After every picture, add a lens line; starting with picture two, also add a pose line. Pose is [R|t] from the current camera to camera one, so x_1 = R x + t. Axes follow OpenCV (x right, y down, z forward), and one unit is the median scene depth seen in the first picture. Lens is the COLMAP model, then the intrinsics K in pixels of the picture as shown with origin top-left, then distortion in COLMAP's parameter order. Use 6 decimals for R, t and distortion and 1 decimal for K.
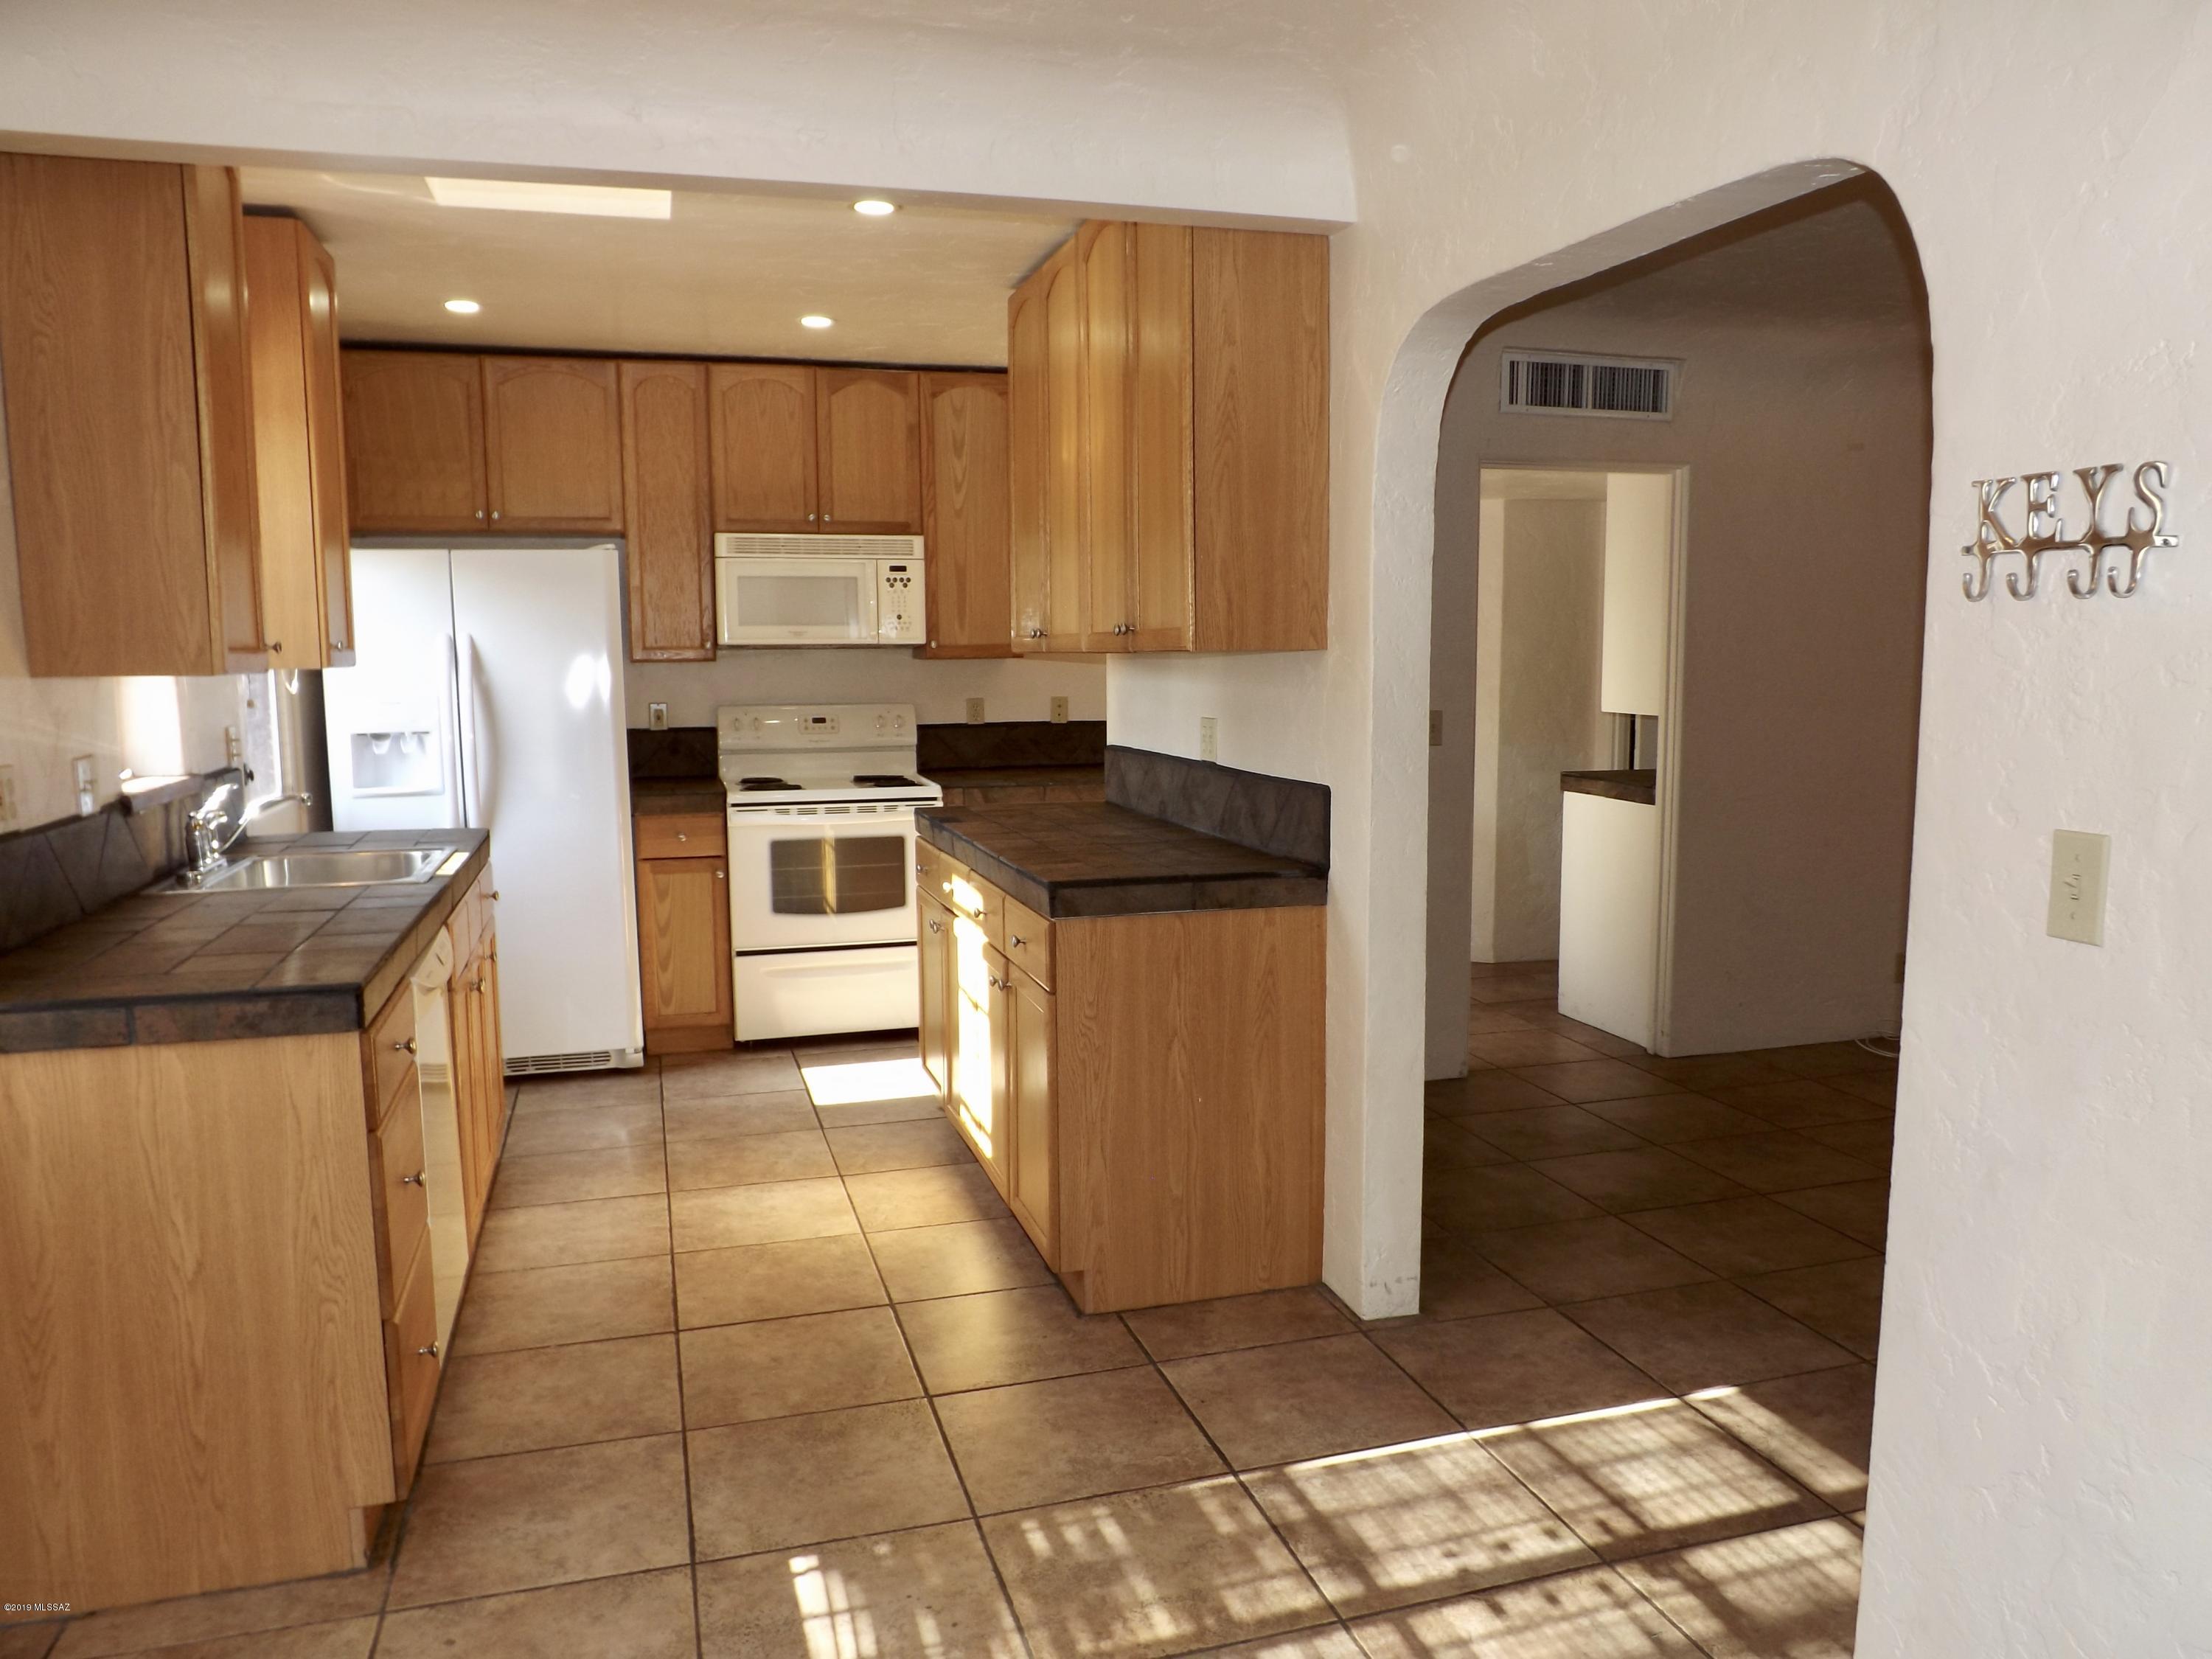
lens RADIAL K [[1612.4, 0, 1106.0], [0, 1612.4, 829.5], [0, 0, 1]] dist [-0.026062, -0.000595]
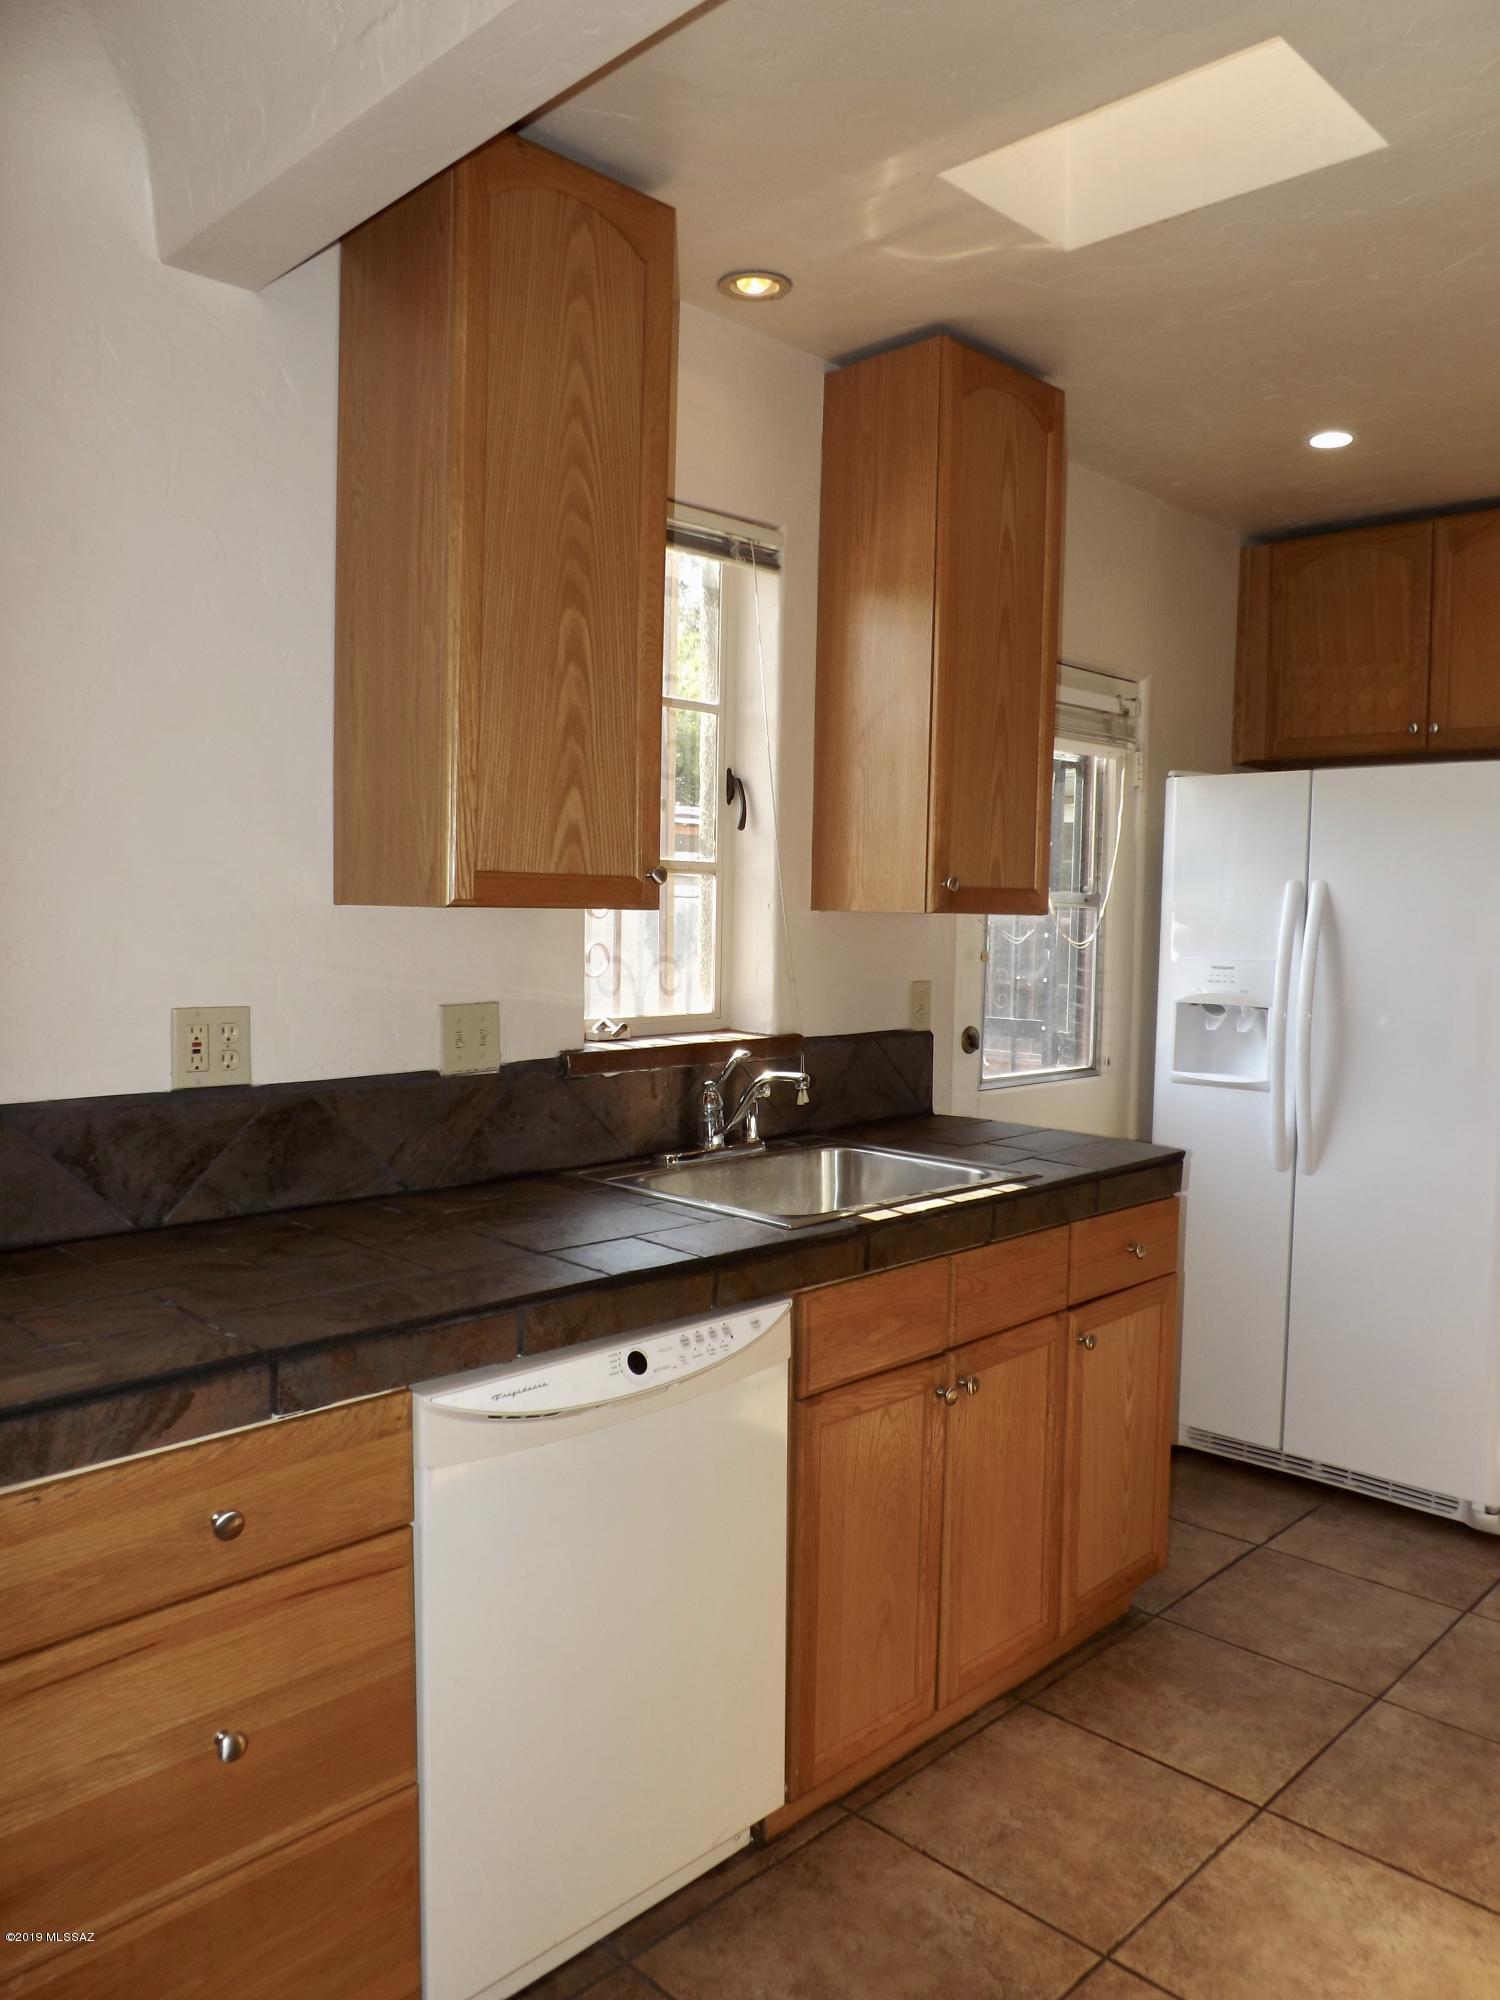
lens RADIAL K [[1457.9, 0, 789.9], [0, 1457.9, 994.9], [0, 0, 1]] dist [-0.026062, -0.000595]
pose [[0.502923, 0.073575, -0.861194, 0.057129], [-0.123562, 0.992257, 0.012615, -0.043271], [0.855454, 0.100067, 0.508119, 0.406584]]
